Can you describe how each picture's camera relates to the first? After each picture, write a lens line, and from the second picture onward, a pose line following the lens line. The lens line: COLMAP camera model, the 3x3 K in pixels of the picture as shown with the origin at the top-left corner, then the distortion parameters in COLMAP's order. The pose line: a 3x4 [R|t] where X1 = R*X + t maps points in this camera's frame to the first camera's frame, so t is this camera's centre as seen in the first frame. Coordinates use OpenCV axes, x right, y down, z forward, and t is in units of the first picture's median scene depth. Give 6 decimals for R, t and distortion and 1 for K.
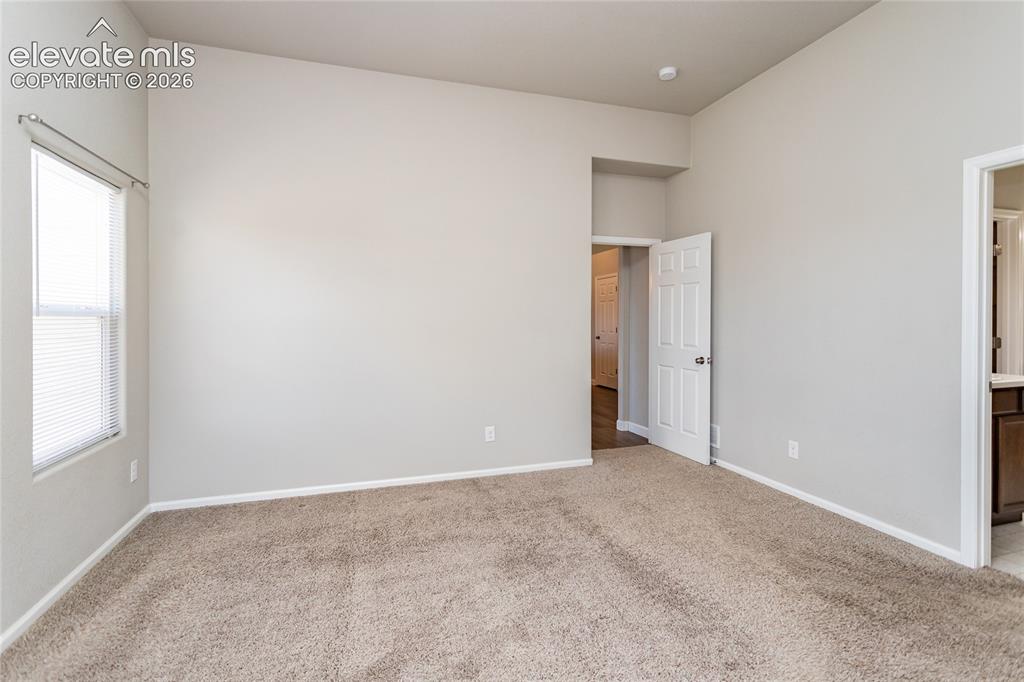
lens RADIAL K [[496.0, 0, 515.0], [0, 496.0, 318.7], [0, 0, 1]] dist [0.002957, 0.001810]
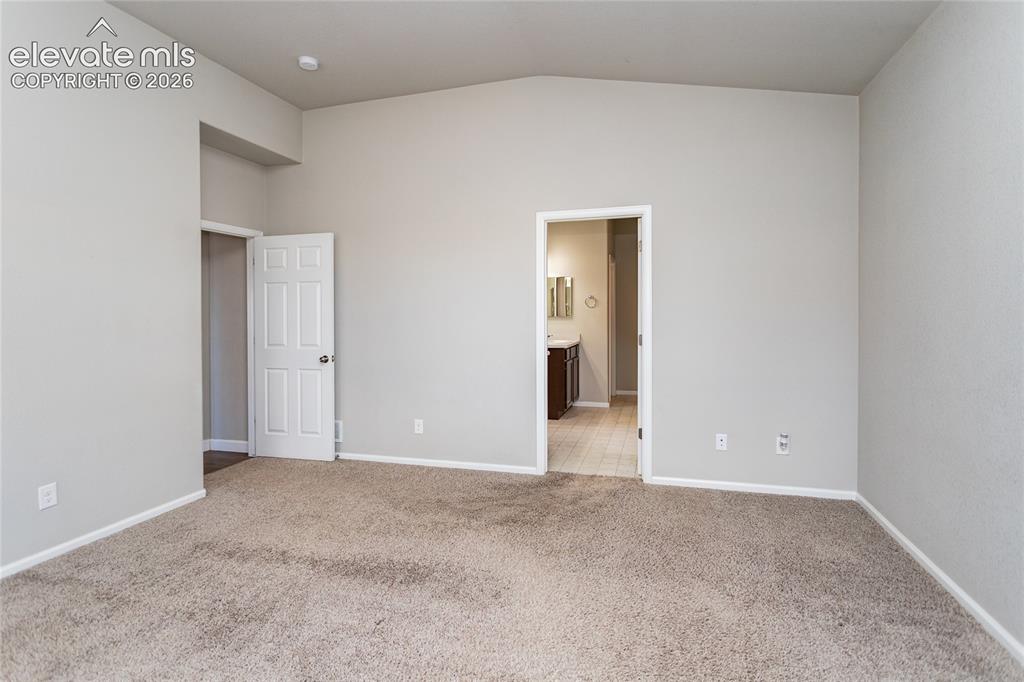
lens RADIAL K [[496.0, 0, 515.0], [0, 496.0, 318.7], [0, 0, 1]] dist [0.002957, 0.001810]
pose [[0.557684, -0.008311, 0.830012, -0.279494], [0.008834, 0.999953, 0.004078, 0.001731], [-0.830006, 0.005058, 0.557731, 0.134046]]
